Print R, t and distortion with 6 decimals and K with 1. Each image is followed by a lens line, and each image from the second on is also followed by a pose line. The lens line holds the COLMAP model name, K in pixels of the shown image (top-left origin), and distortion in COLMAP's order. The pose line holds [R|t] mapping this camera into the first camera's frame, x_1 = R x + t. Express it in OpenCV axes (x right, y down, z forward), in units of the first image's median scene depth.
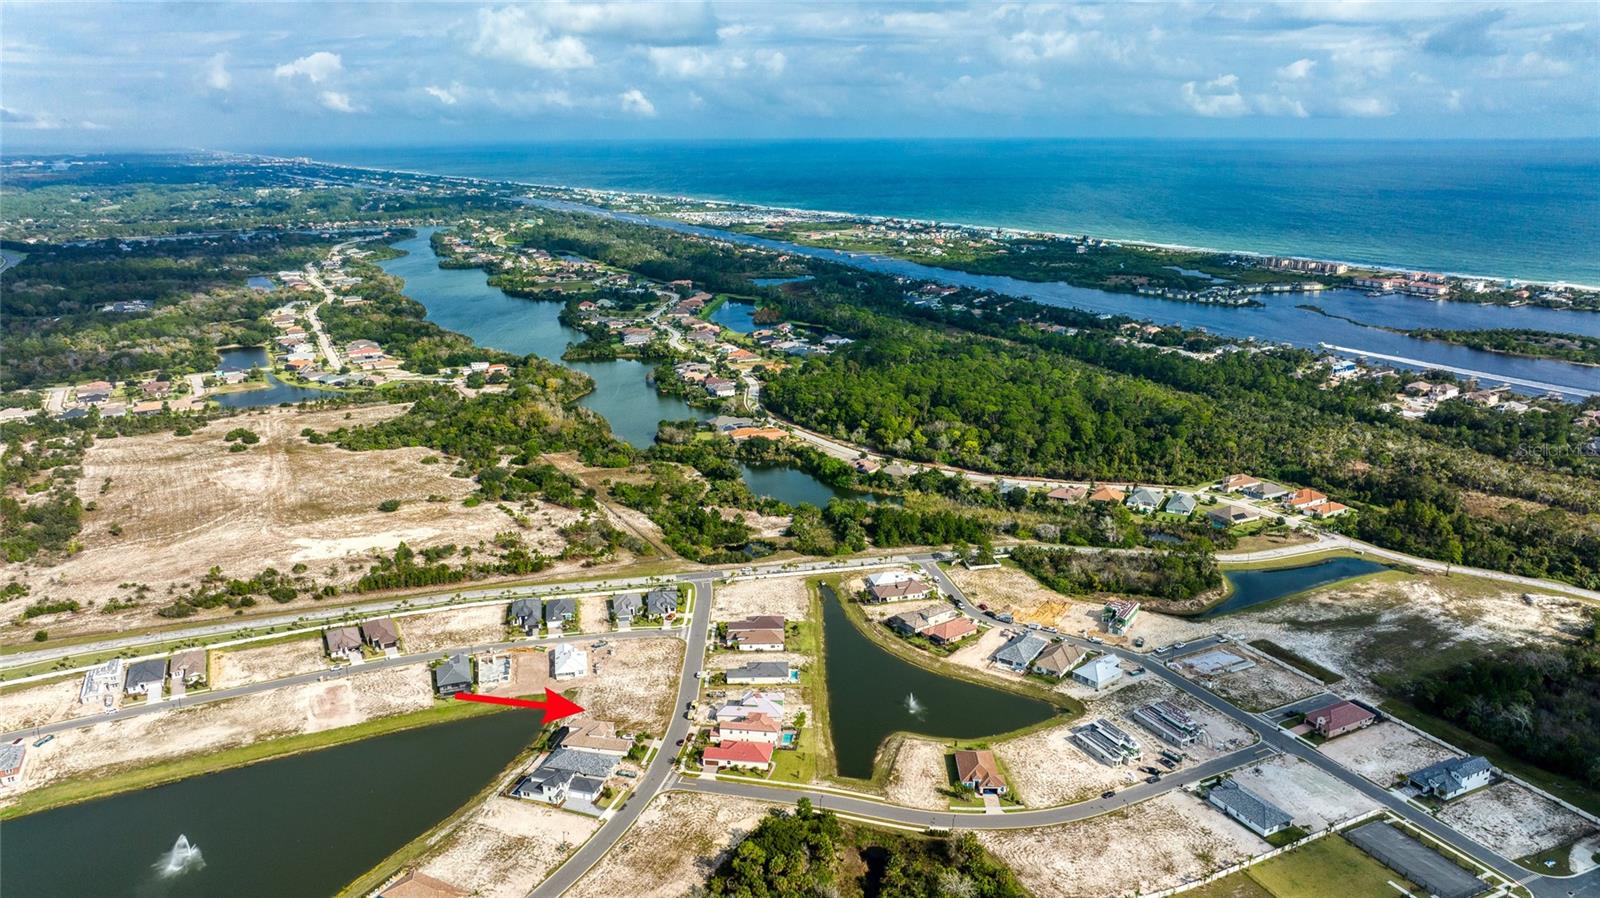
lens RADIAL K [[1132.1, 0, 800.0], [0, 1132.1, 449.0], [0, 0, 1]] dist [-0.028357, 0.024148]
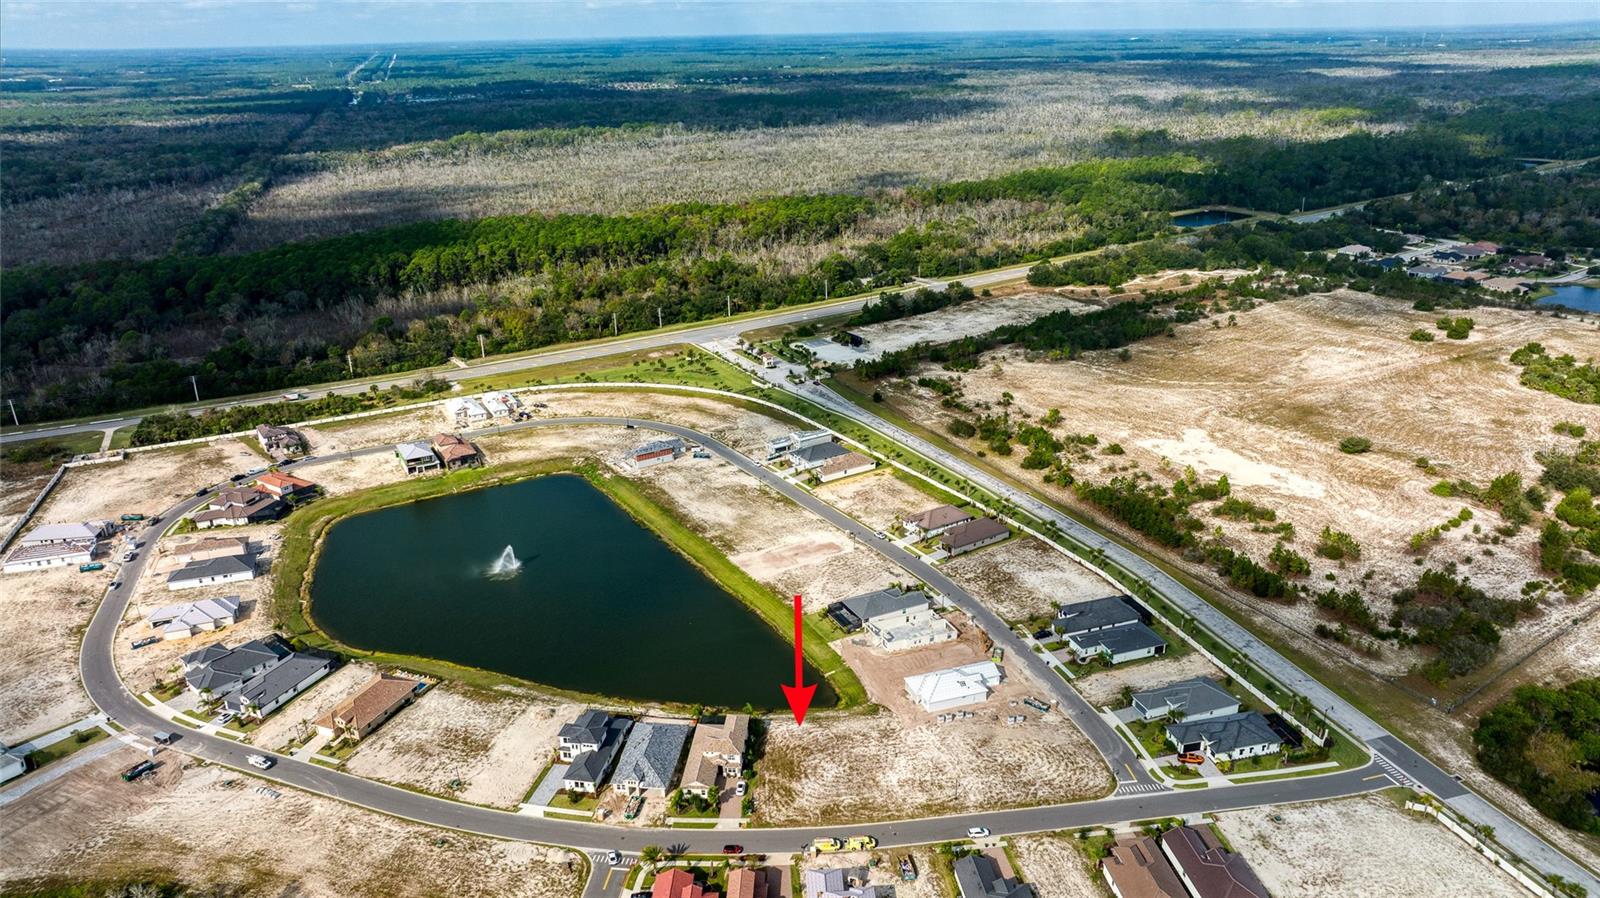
lens RADIAL K [[1132.1, 0, 800.0], [0, 1132.1, 449.0], [0, 0, 1]] dist [-0.028357, 0.024148]
pose [[0.113335, 0.351174, -0.929426, 0.330515], [-0.259383, 0.913470, 0.313516, -0.107596], [0.959101, 0.205545, 0.194617, 0.796957]]
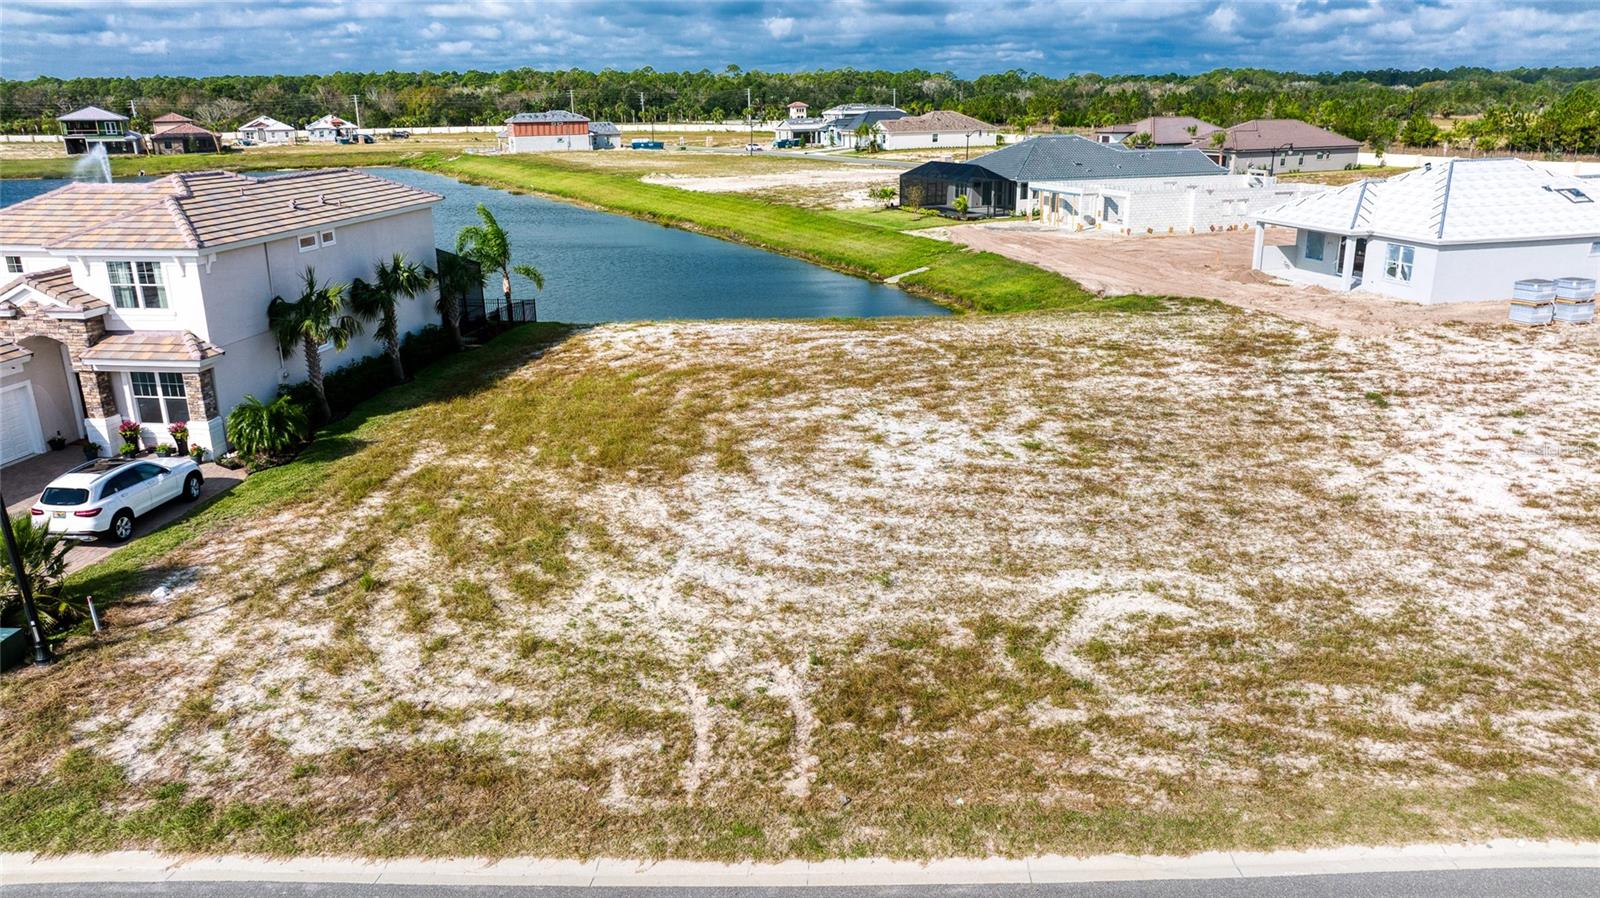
lens RADIAL K [[1132.1, 0, 800.0], [0, 1132.1, 449.0], [0, 0, 1]] dist [-0.028357, 0.024148]
pose [[0.054231, 0.297711, -0.953115, -0.077351], [-0.263516, 0.924947, 0.273919, 0.202854], [0.963129, 0.236306, 0.128612, 0.941119]]
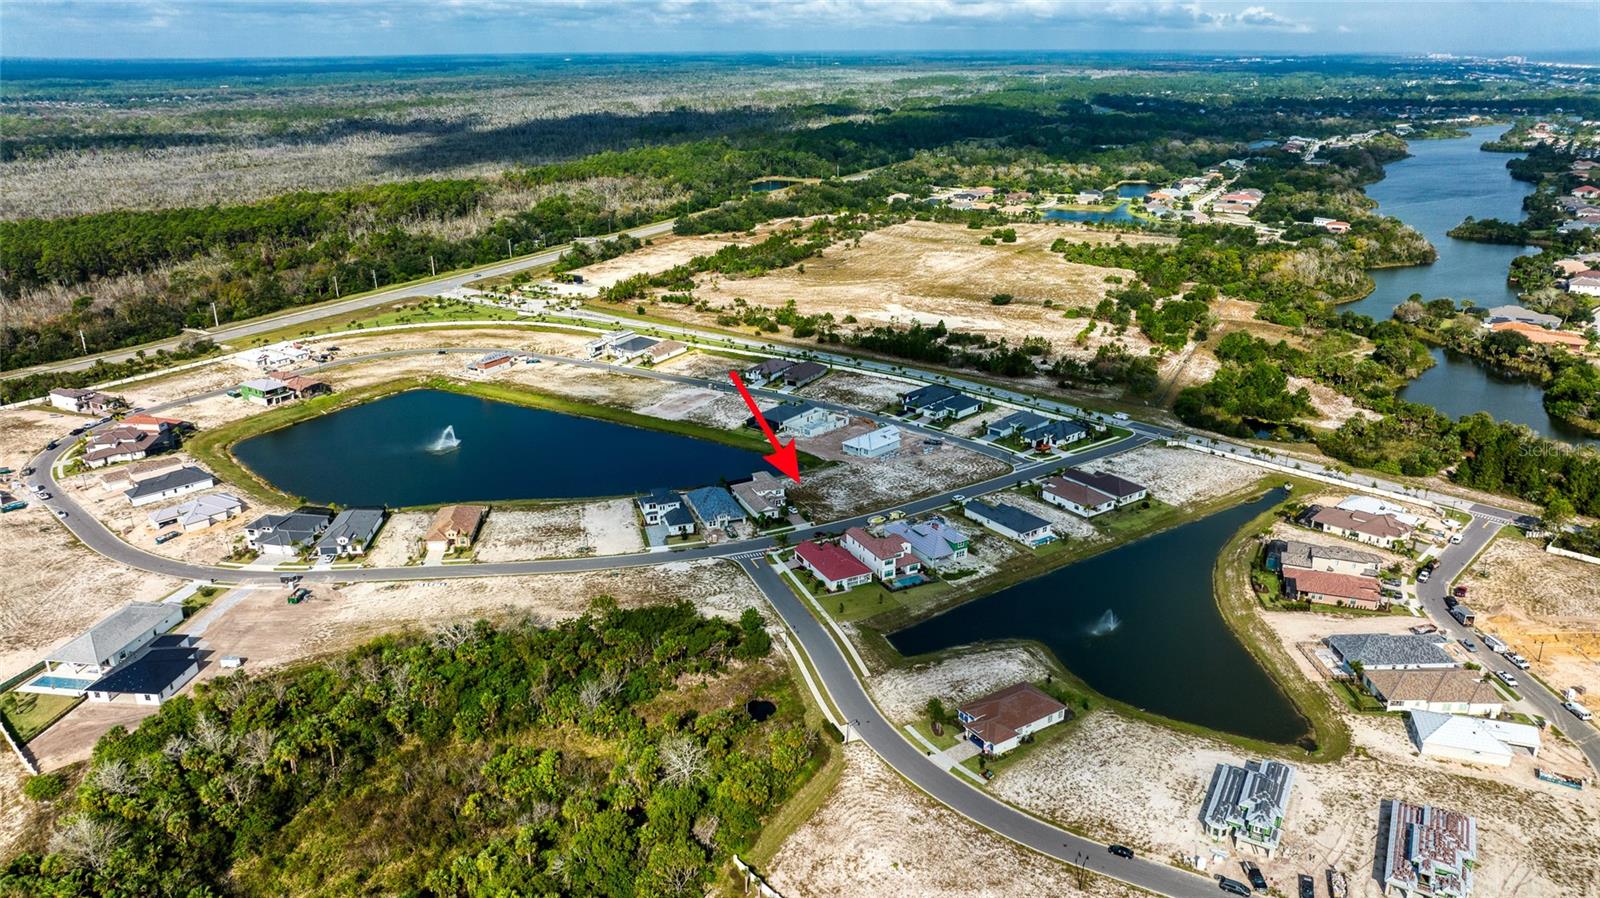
lens RADIAL K [[1132.1, 0, 800.0], [0, 1132.1, 449.0], [0, 0, 1]] dist [-0.028357, 0.024148]
pose [[0.554278, 0.282960, -0.782758, 0.463083], [-0.226608, 0.956216, 0.185201, 0.047298], [0.800890, 0.074726, 0.594130, 0.450498]]
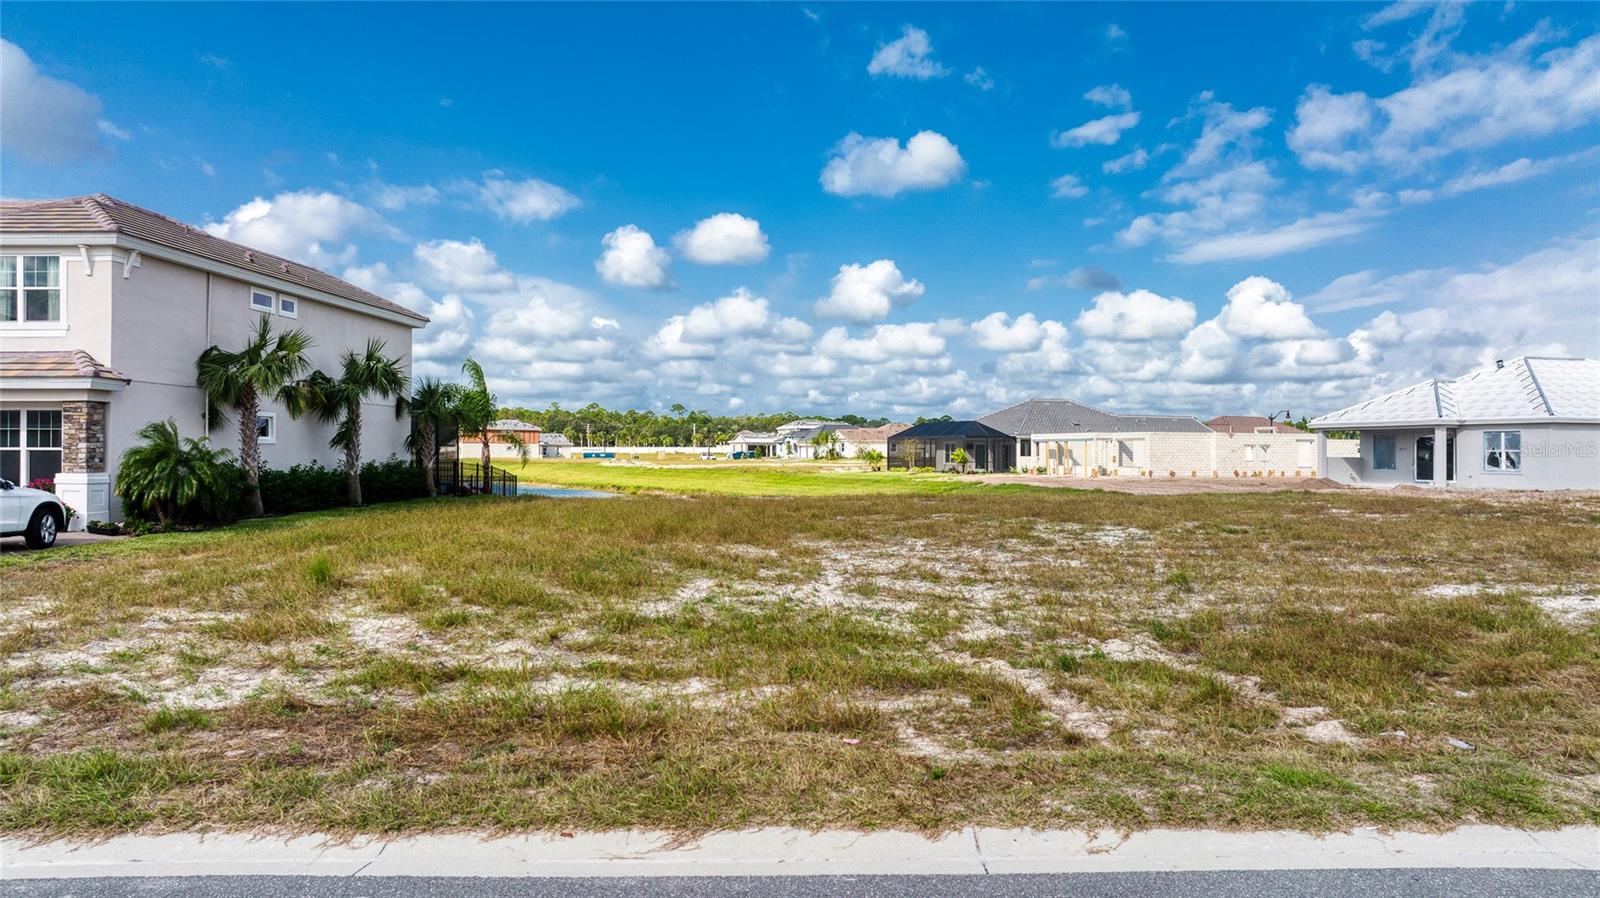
lens RADIAL K [[1141.9, 0, 800.0], [0, 1141.9, 449.0], [0, 0, 1]] dist [-0.039937, 0.059071]
pose [[0.112909, -0.004131, -0.993597, -0.094945], [-0.277006, 0.960213, -0.035470, 0.223187], [0.954211, 0.279237, 0.107272, 0.938033]]
